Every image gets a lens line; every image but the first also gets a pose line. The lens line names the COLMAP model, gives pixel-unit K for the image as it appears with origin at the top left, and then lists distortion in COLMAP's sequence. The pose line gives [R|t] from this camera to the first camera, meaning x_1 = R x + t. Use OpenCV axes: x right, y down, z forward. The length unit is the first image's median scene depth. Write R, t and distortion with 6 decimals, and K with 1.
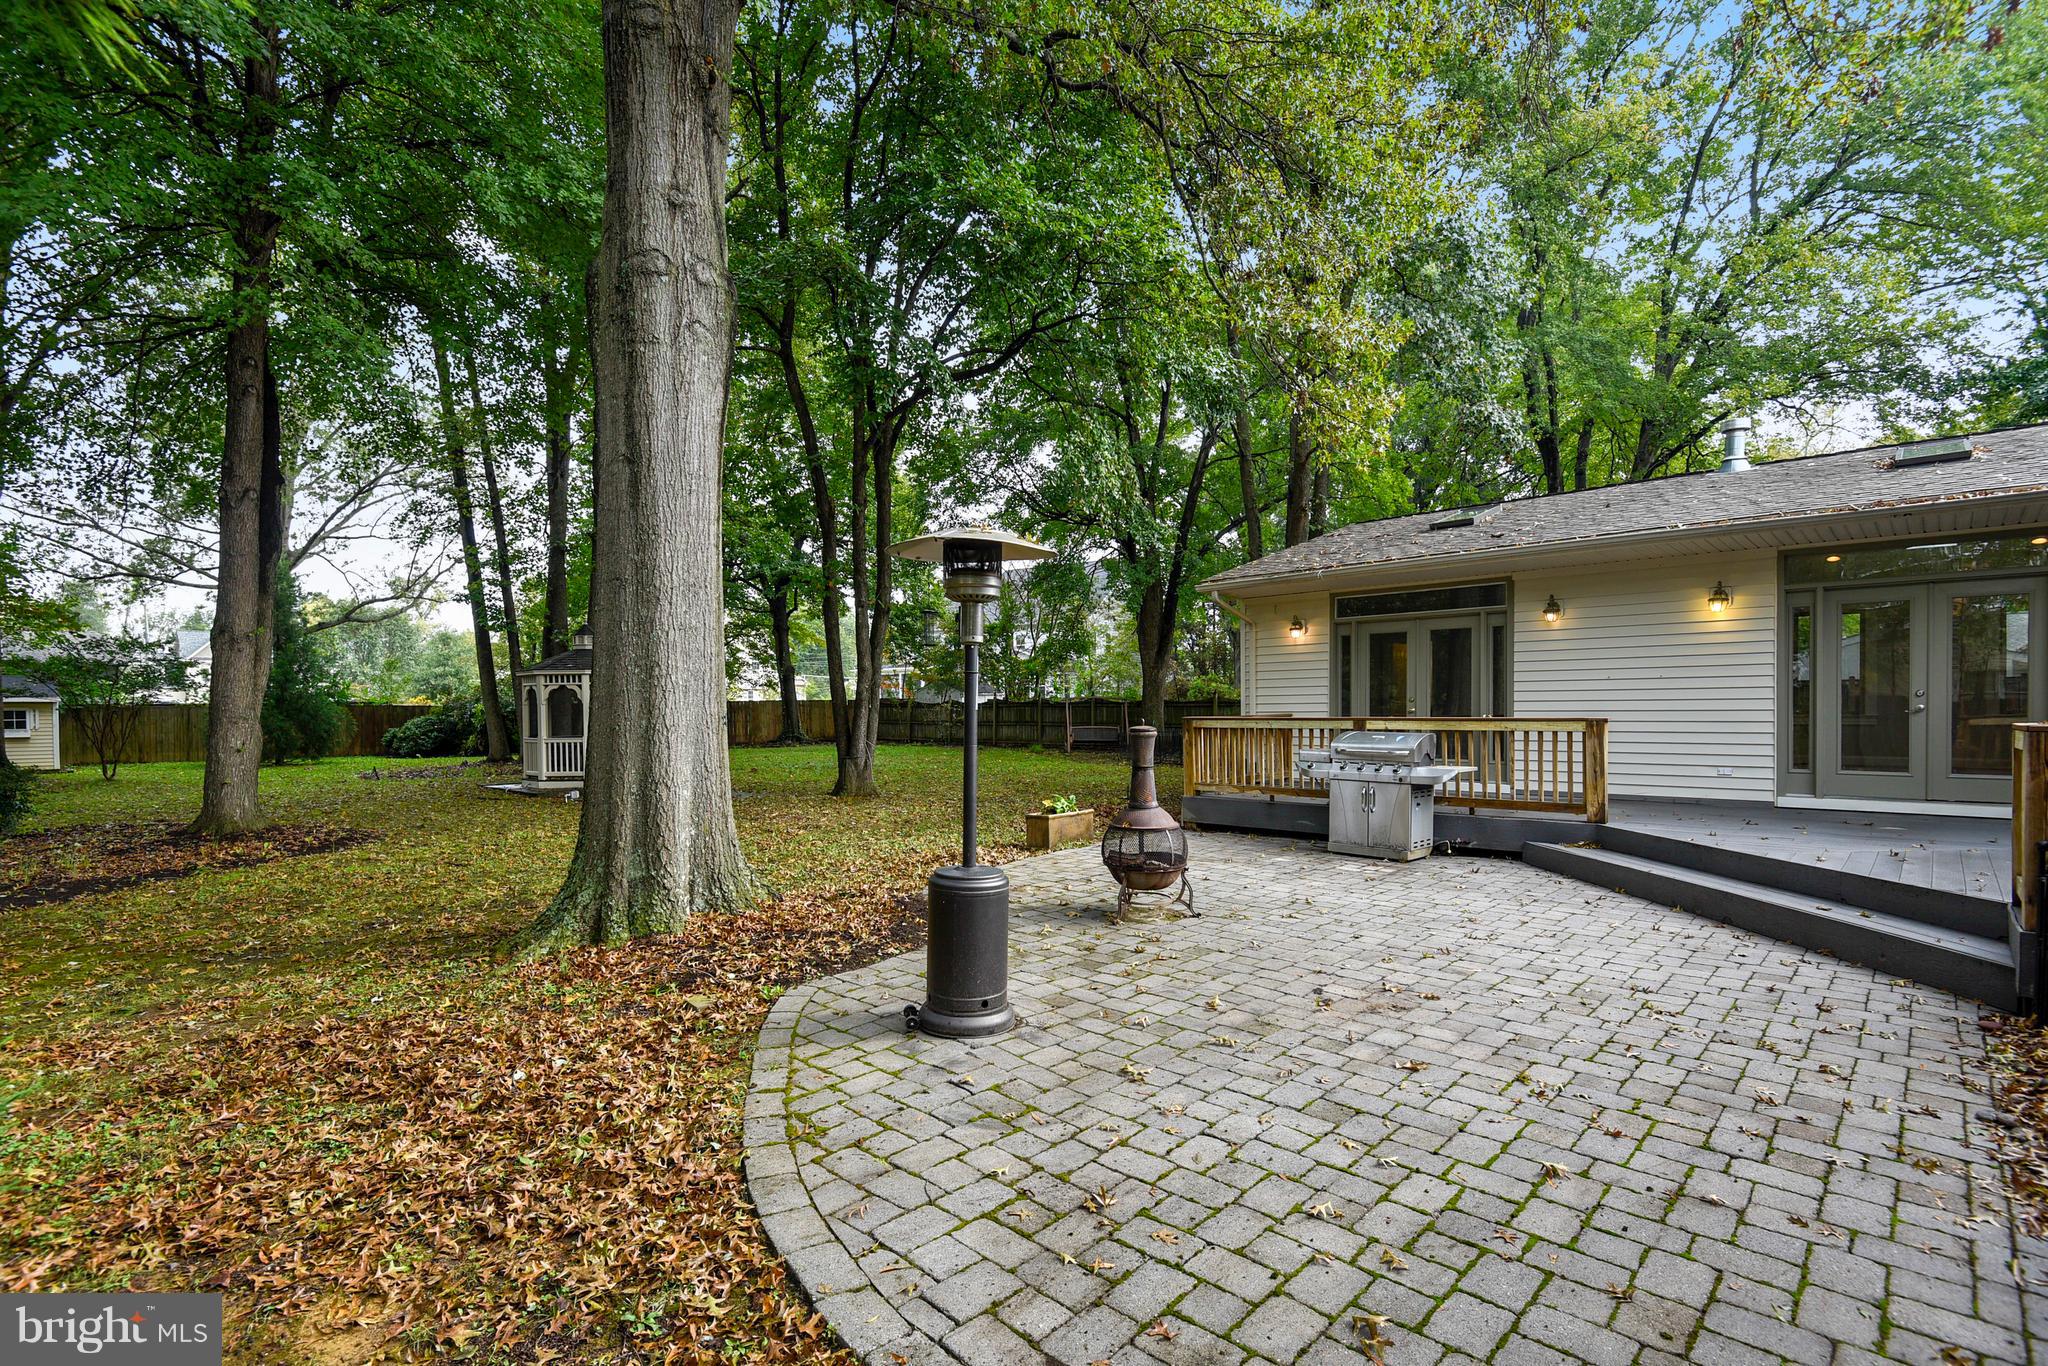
lens RADIAL K [[966.1, 0, 1029.8], [0, 966.1, 699.5], [0, 0, 1]] dist [0.015813, -0.001735]
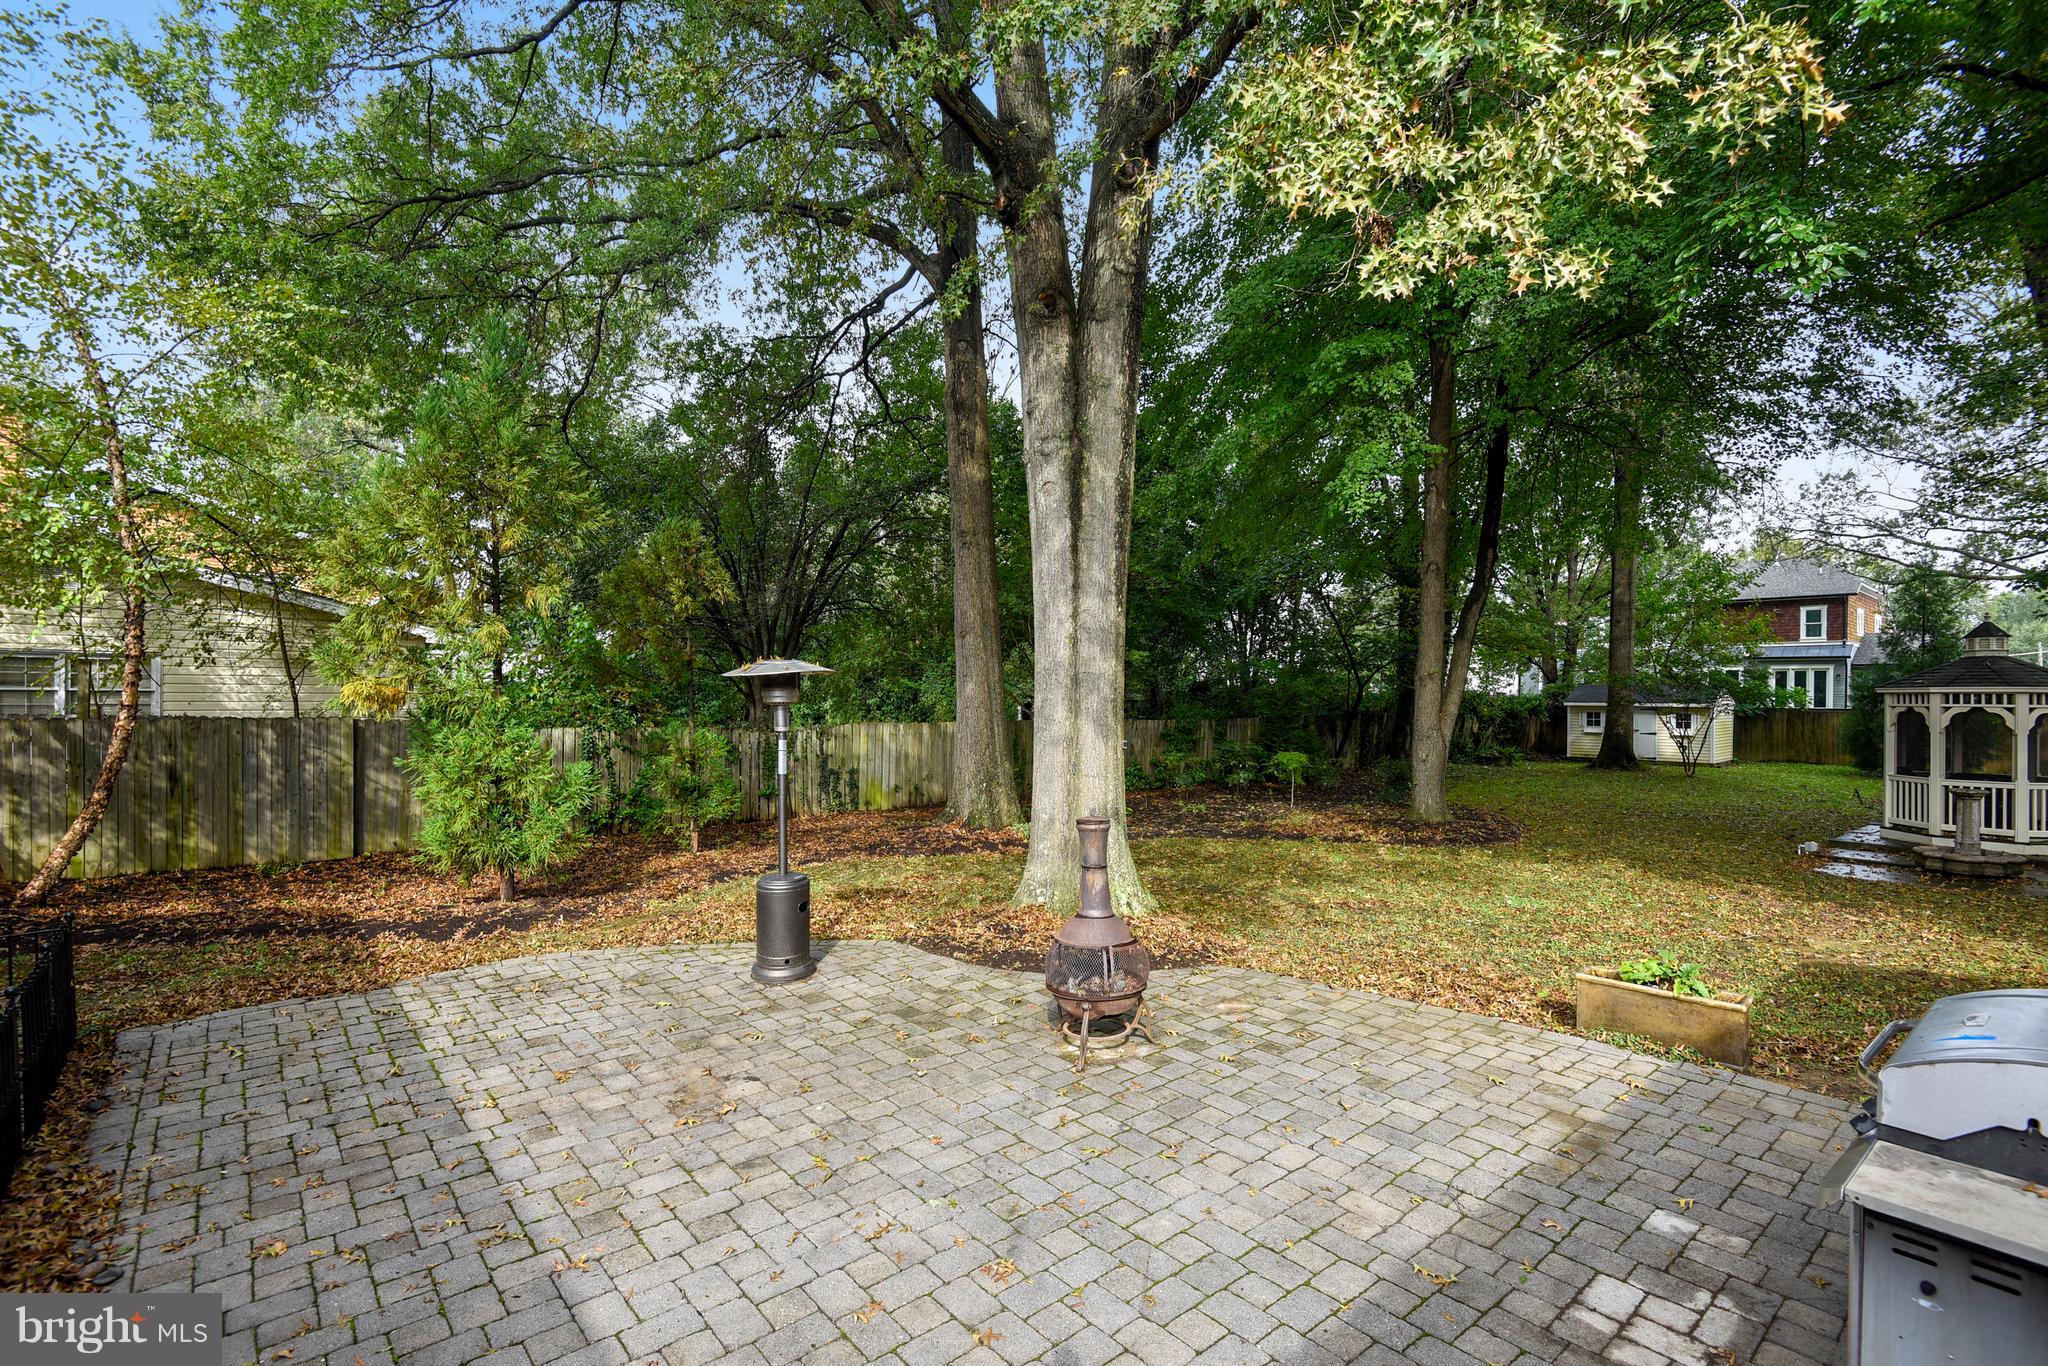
lens RADIAL K [[966.1, 0, 1032.1], [0, 966.1, 698.1], [0, 0, 1]] dist [0.015813, -0.001735]
pose [[-0.125794, 0.011972, -0.991984, 1.455049], [0.004275, 0.999924, 0.011525, -0.131157], [0.992047, -0.002791, -0.125835, 1.621282]]
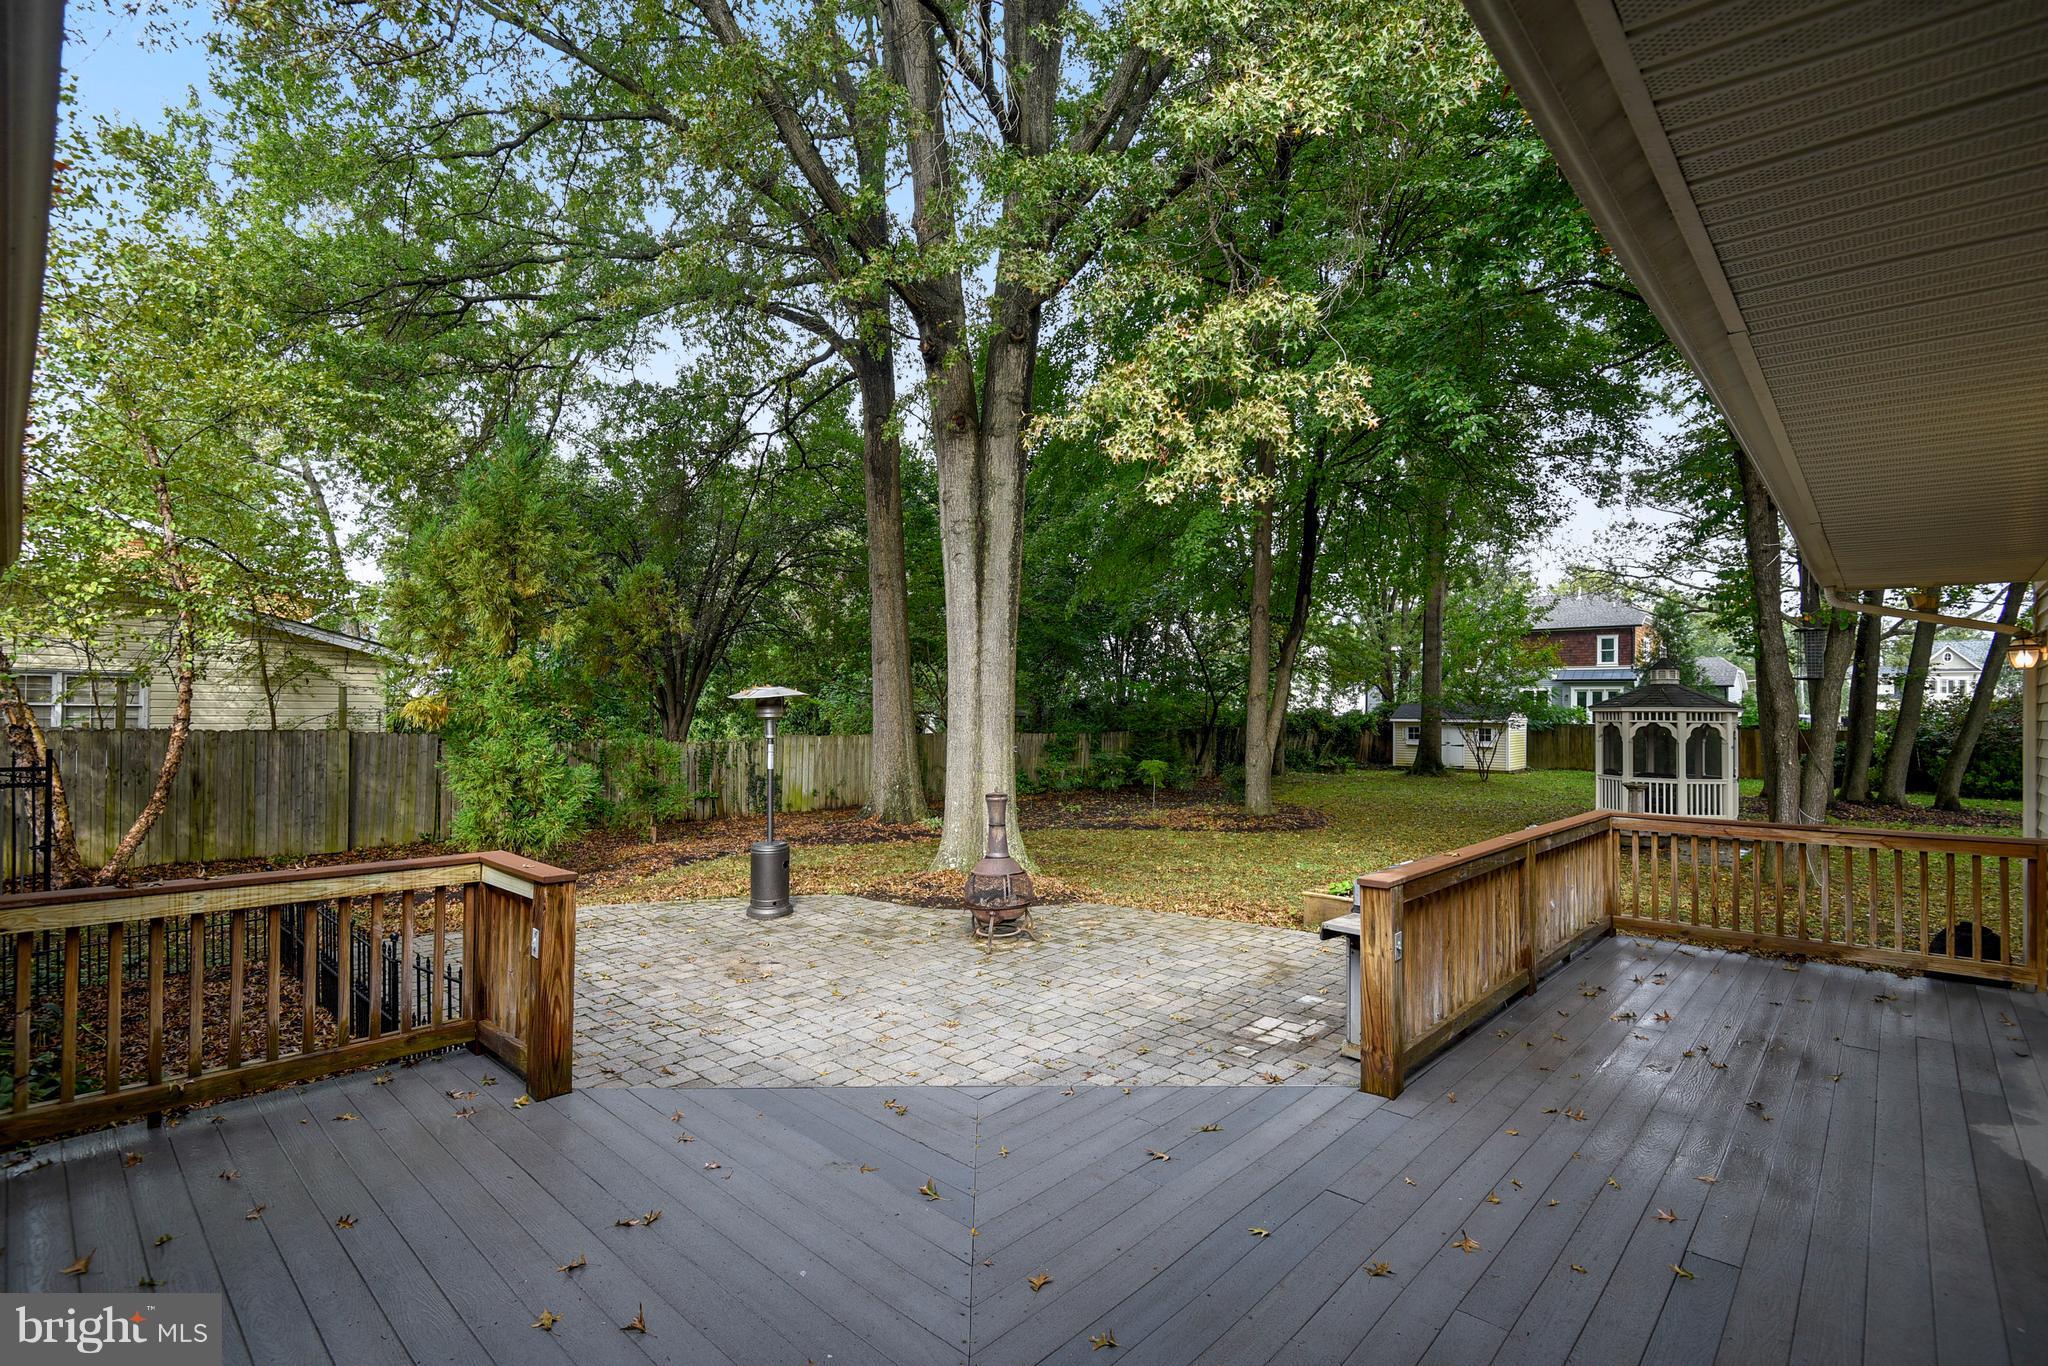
lens RADIAL K [[966.1, 0, 1027.2], [0, 966.1, 702.6], [0, 0, 1]] dist [0.015813, -0.001735]
pose [[-0.013011, 0.000249, -0.999915, 2.127990], [0.001063, 0.999999, 0.000235, -0.140912], [0.999915, -0.001060, -0.013011, 1.628036]]
